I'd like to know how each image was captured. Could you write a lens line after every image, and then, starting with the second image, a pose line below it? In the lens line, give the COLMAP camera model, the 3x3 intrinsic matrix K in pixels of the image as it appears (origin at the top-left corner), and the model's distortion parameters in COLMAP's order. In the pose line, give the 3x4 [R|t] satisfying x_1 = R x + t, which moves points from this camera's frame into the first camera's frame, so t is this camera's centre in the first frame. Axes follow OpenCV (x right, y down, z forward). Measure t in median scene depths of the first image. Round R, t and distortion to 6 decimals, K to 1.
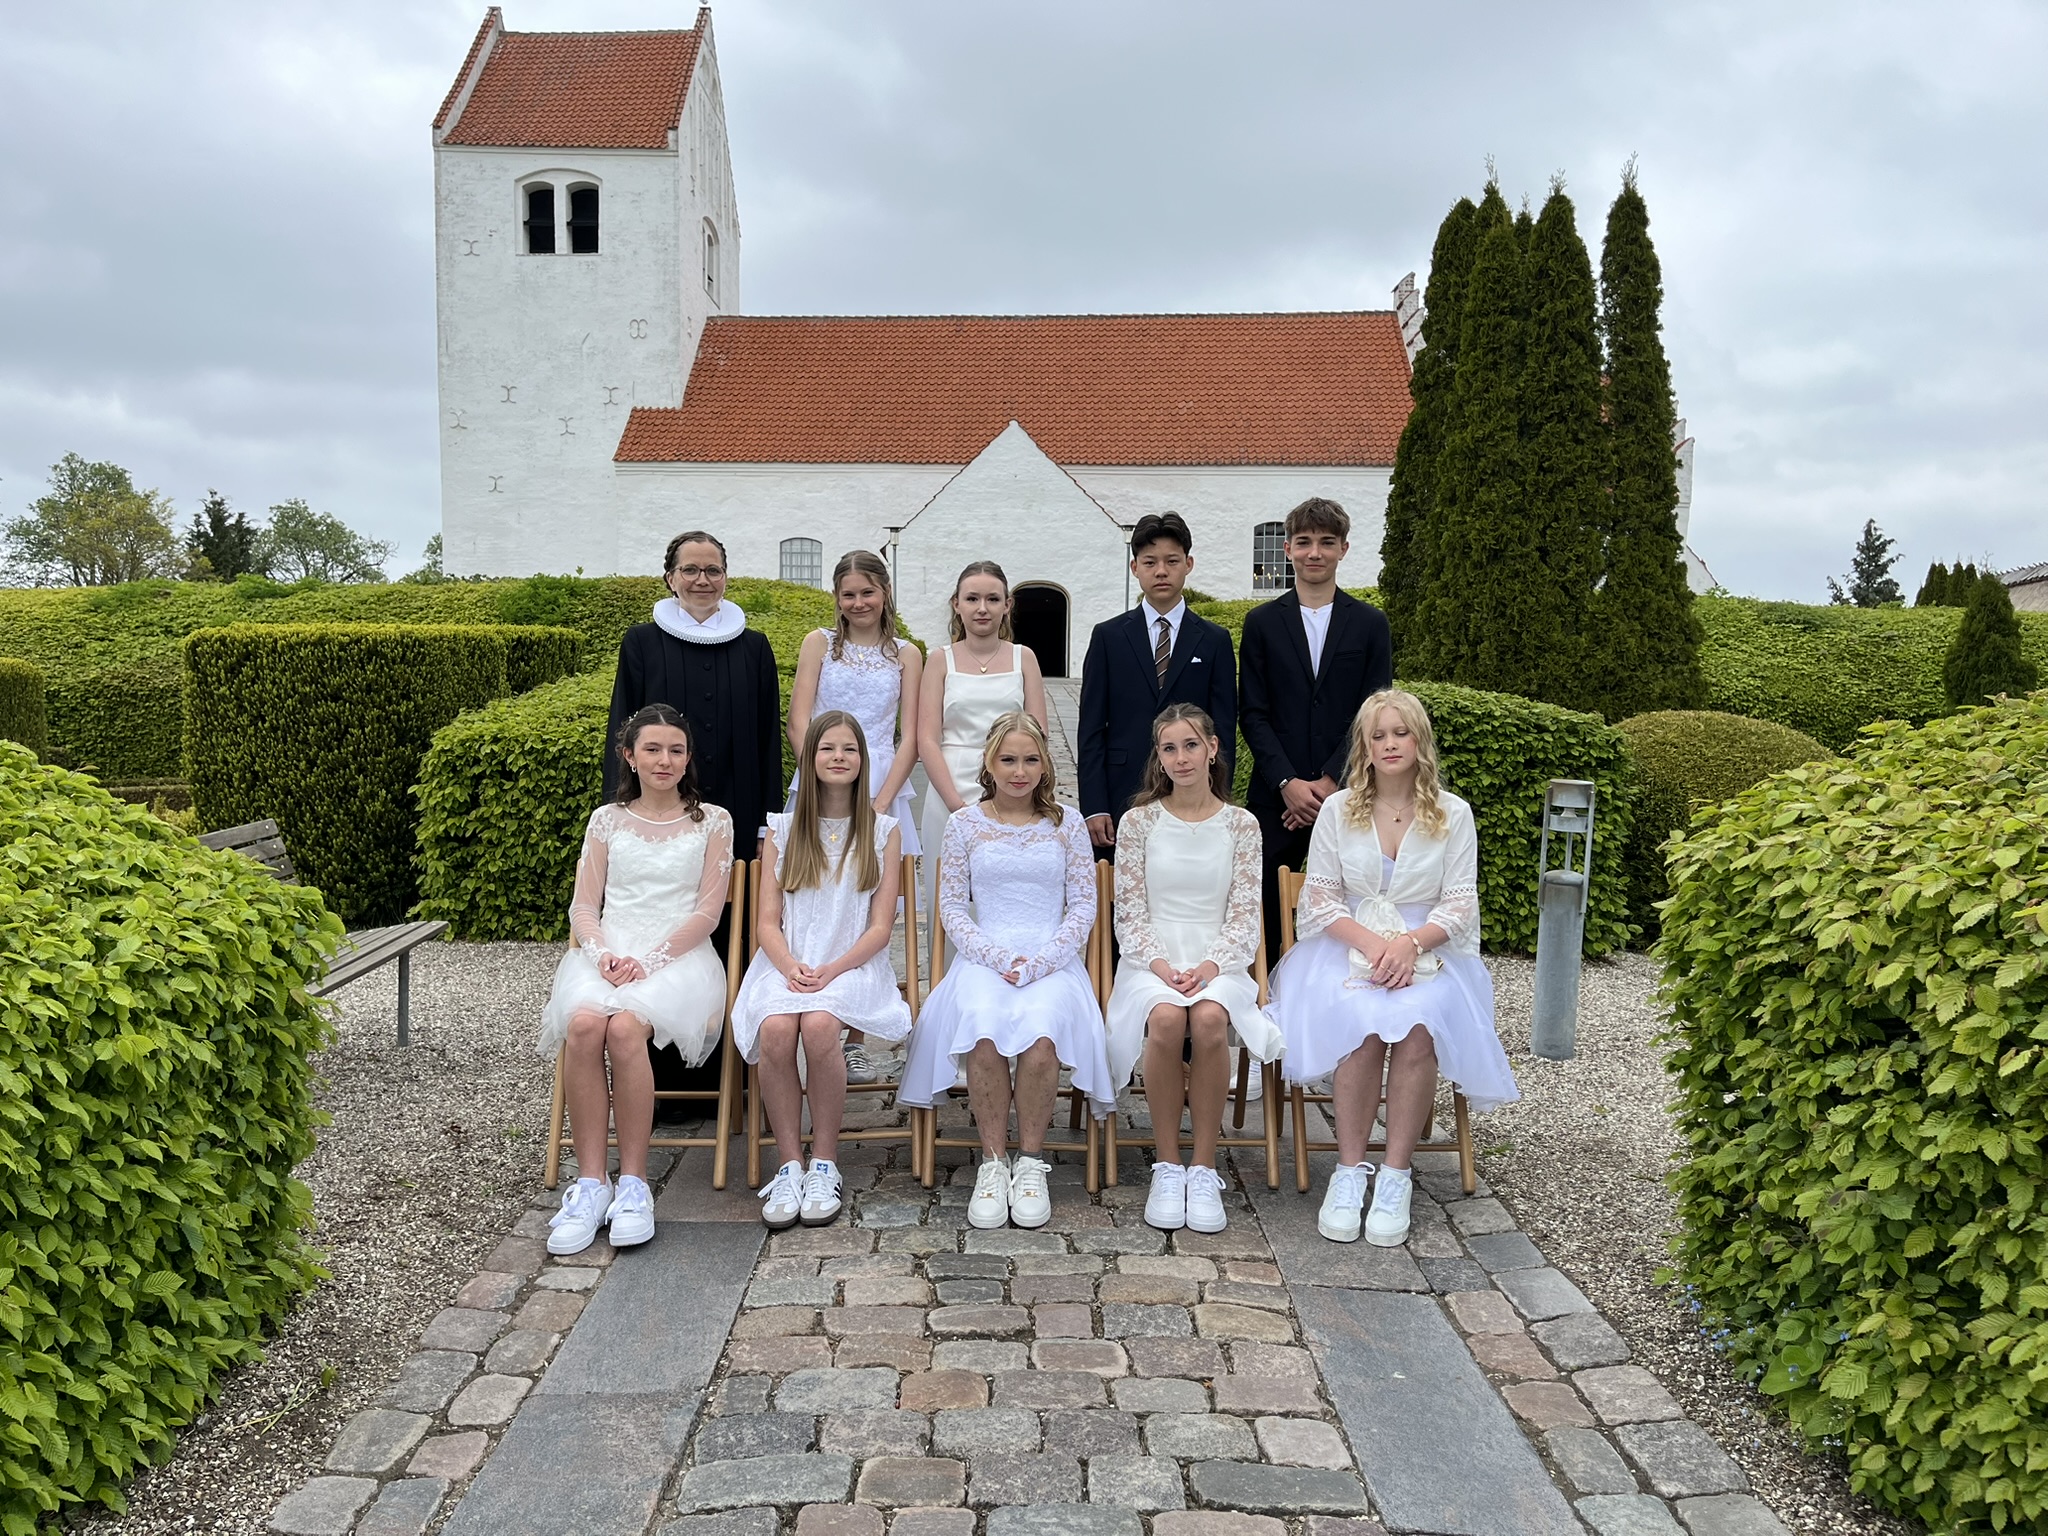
lens RADIAL K [[1519.6, 0, 1010.6], [0, 1519.6, 776.2], [0, 0, 1]] dist [0.029547, -0.000693]
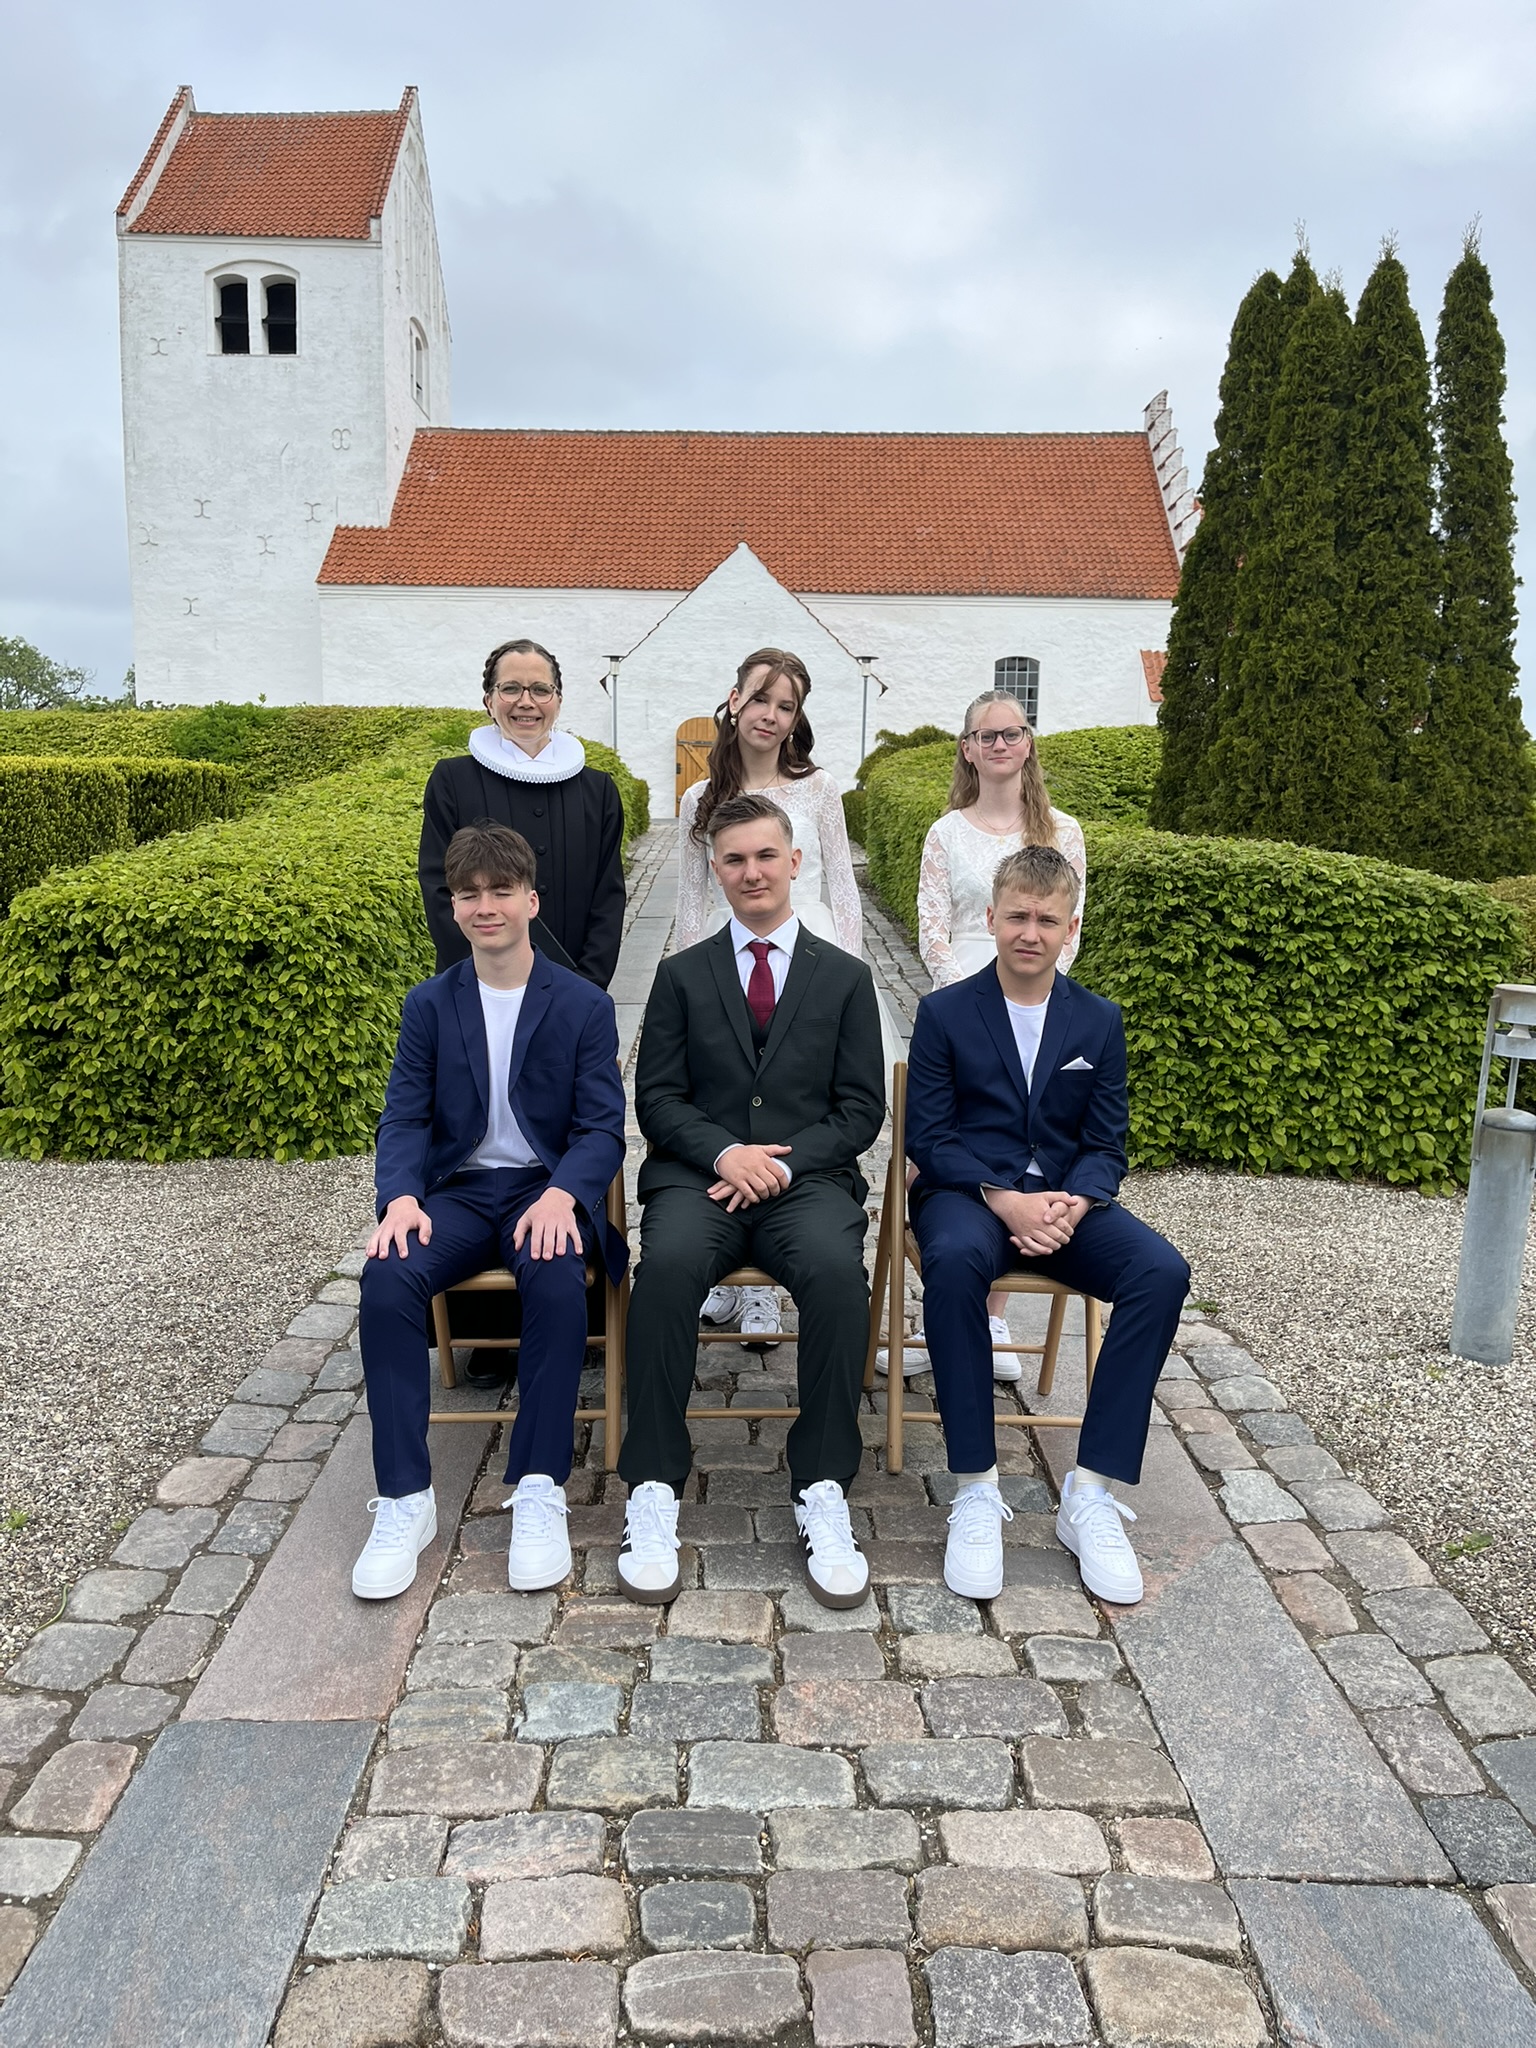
lens RADIAL K [[1514.5, 0, 768.0], [0, 1514.5, 1024.0], [0, 0, 1]] dist [0.057586, -0.065553]
pose [[0.999747, 0.005496, 0.021817, -0.004299], [-0.007019, 0.997498, 0.070339, -0.013246], [-0.021375, -0.070475, 0.997285, 0.130638]]
